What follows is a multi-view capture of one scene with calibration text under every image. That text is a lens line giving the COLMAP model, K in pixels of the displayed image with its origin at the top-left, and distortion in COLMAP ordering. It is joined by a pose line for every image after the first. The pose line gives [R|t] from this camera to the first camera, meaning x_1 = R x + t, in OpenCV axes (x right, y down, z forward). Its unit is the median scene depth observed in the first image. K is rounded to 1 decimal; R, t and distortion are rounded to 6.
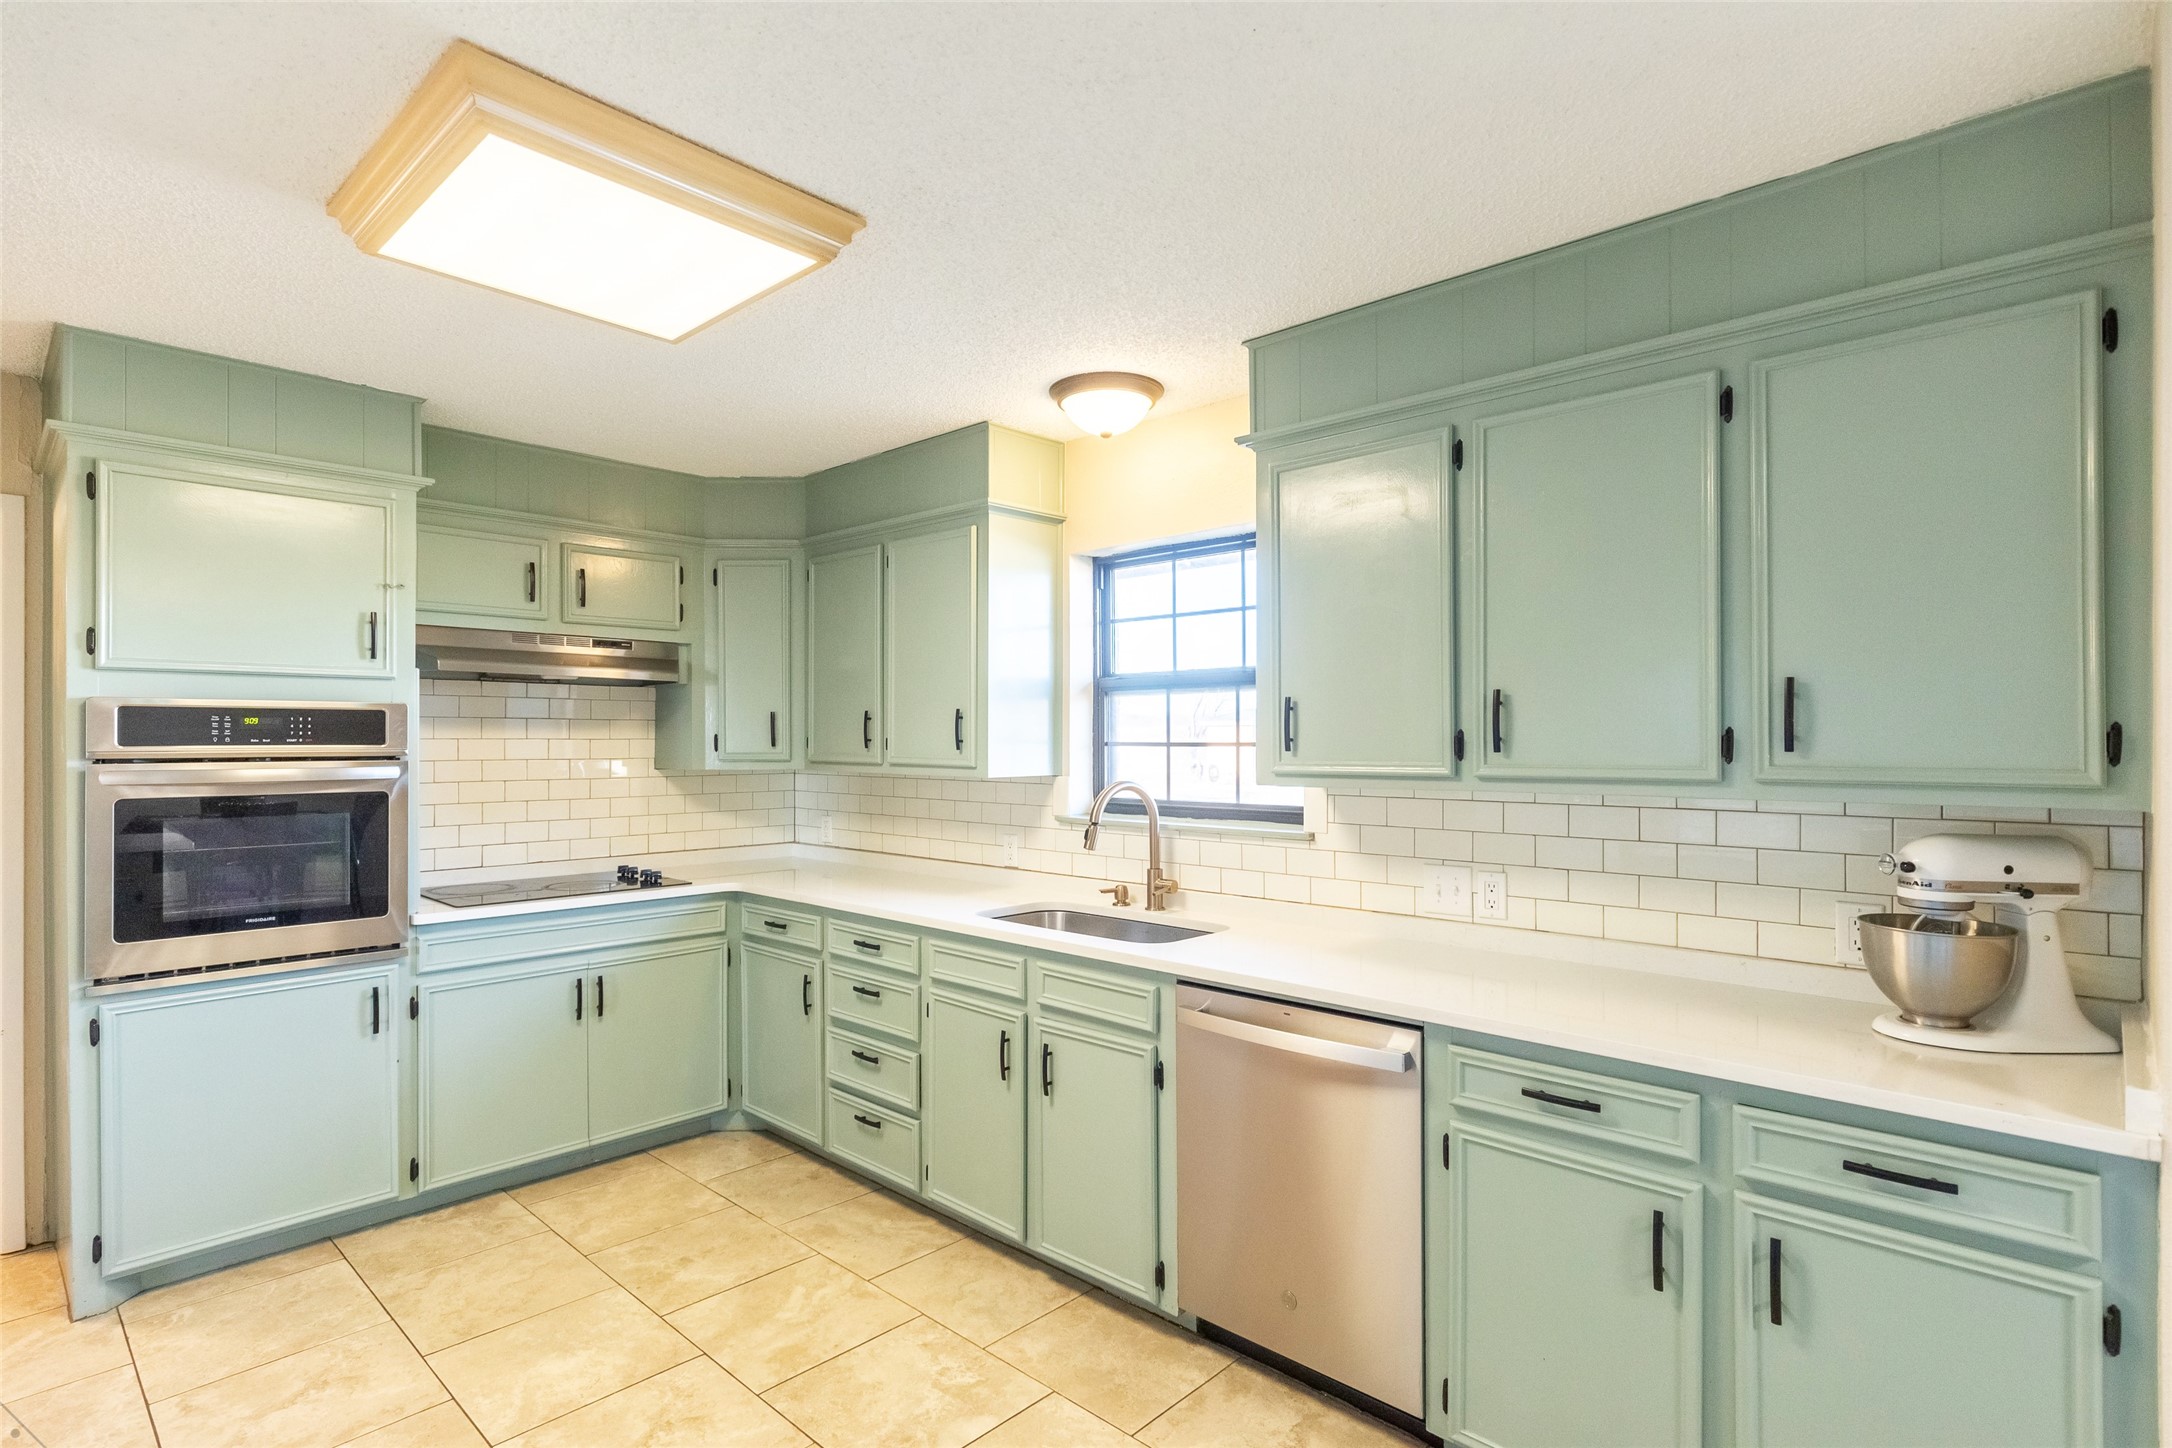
lens RADIAL K [[1074.0, 0, 1086.1], [0, 1074.0, 730.4], [0, 0, 1]] dist [0.001628, 0.000019]
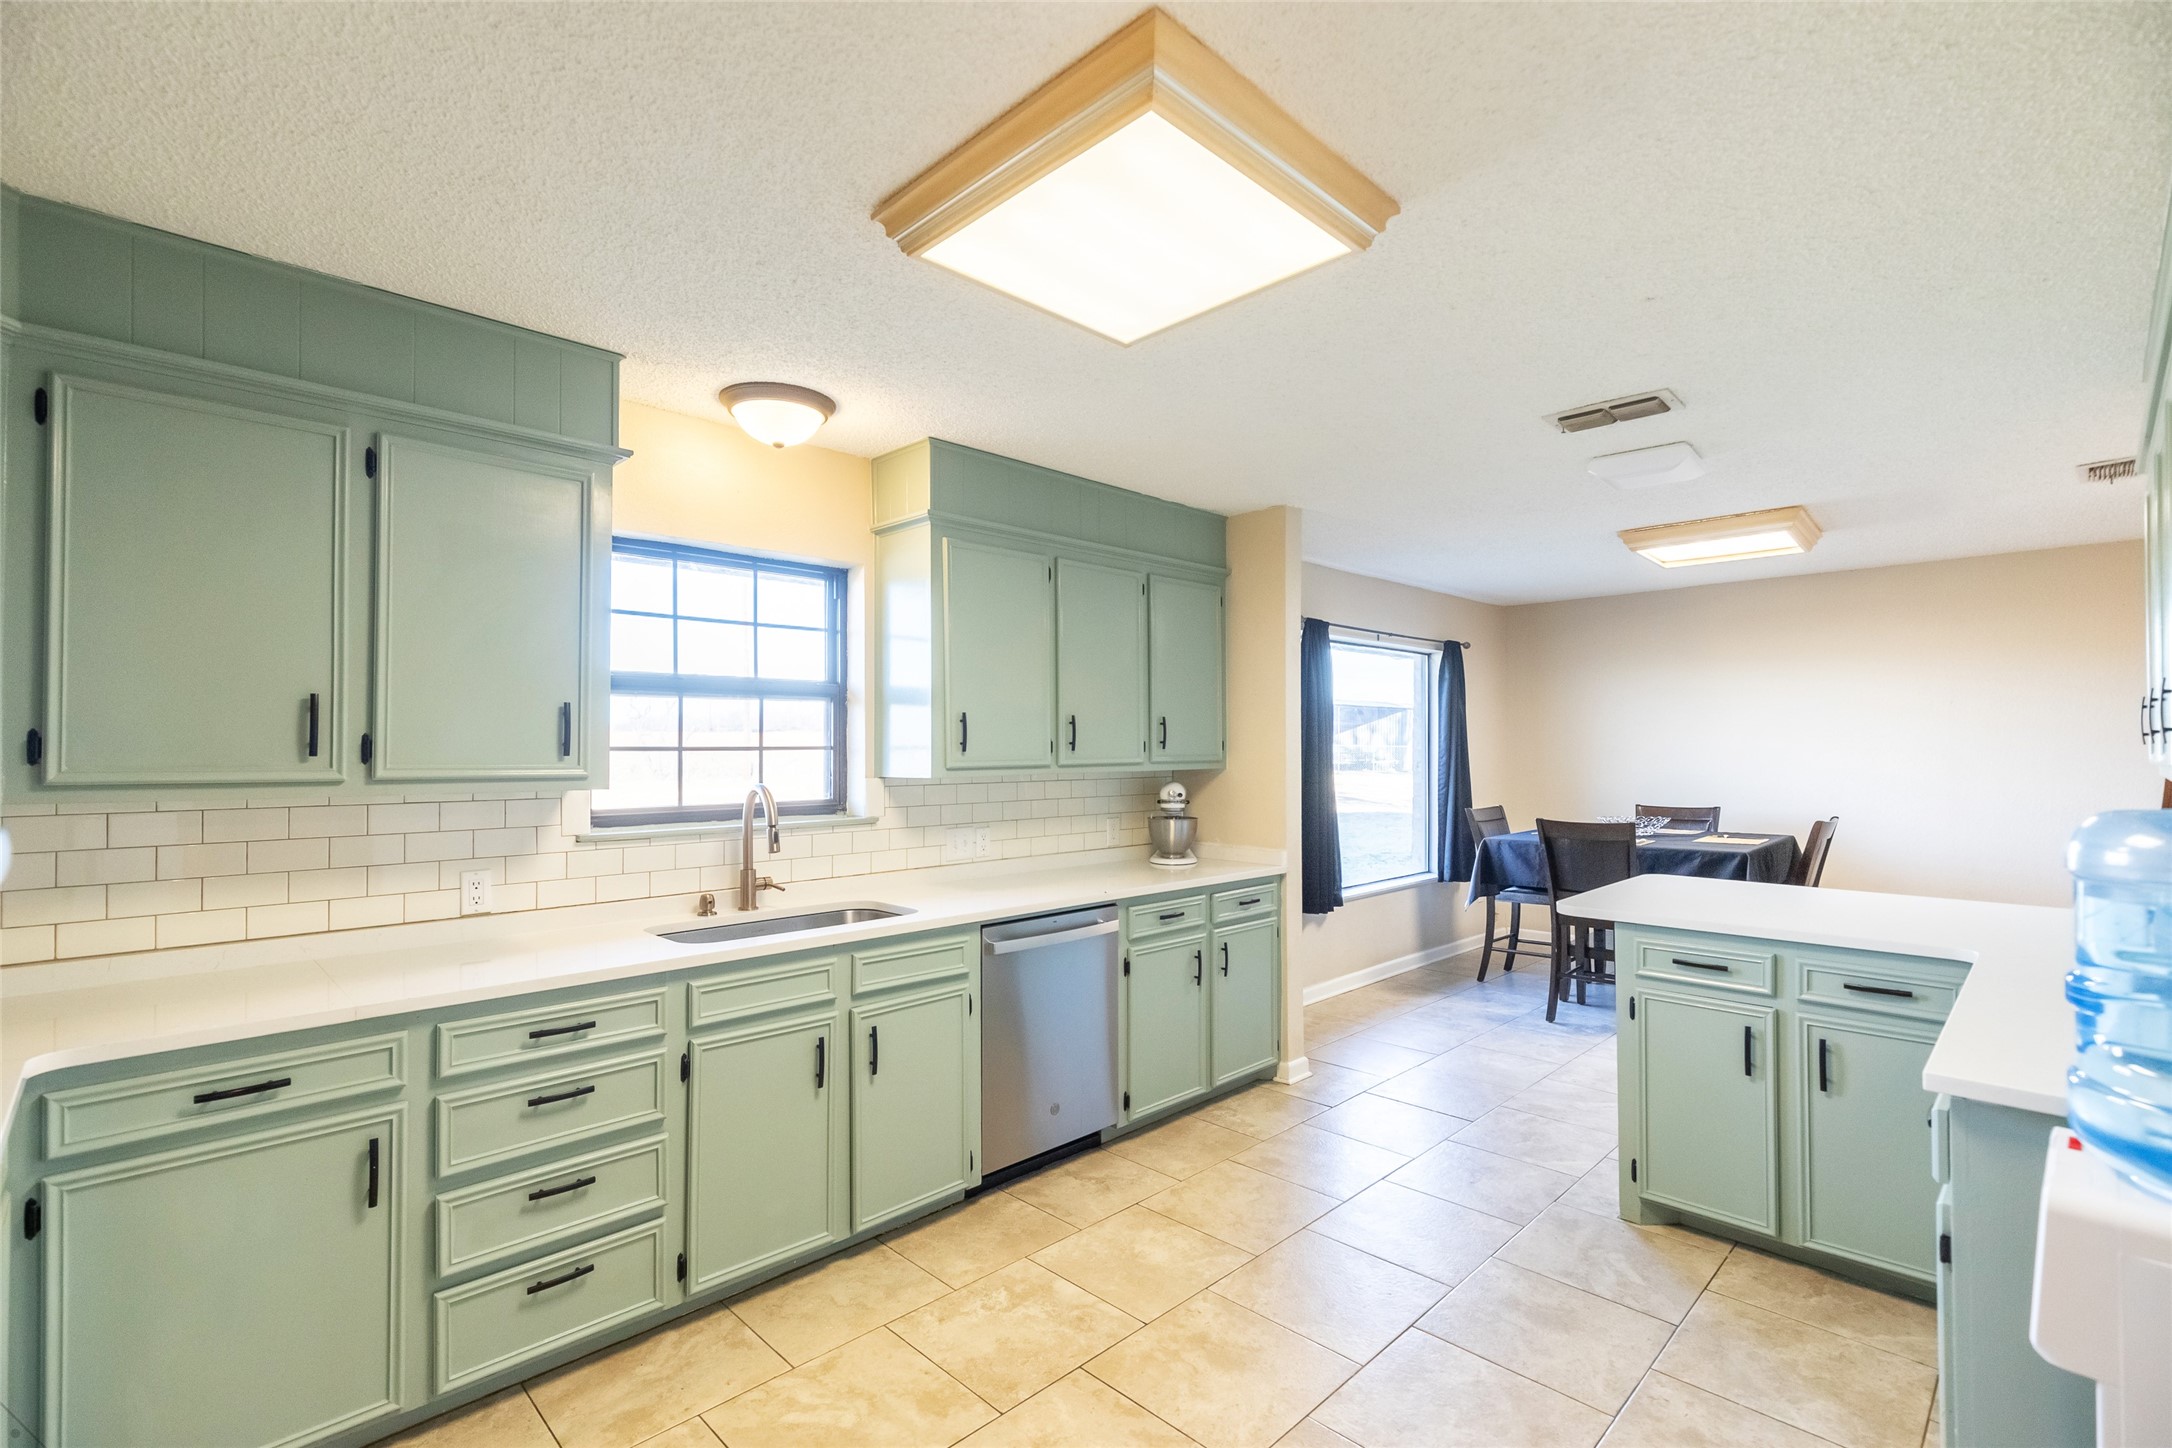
lens RADIAL K [[986.2, 0, 1086.3], [0, 986.2, 733.7], [0, 0, 1]] dist [0.002808, 0.000965]
pose [[0.036579, 0.015852, 0.999205, -0.923372], [-0.004053, 0.999868, -0.015714, 0.013656], [-0.999323, -0.003475, 0.036639, 0.685784]]
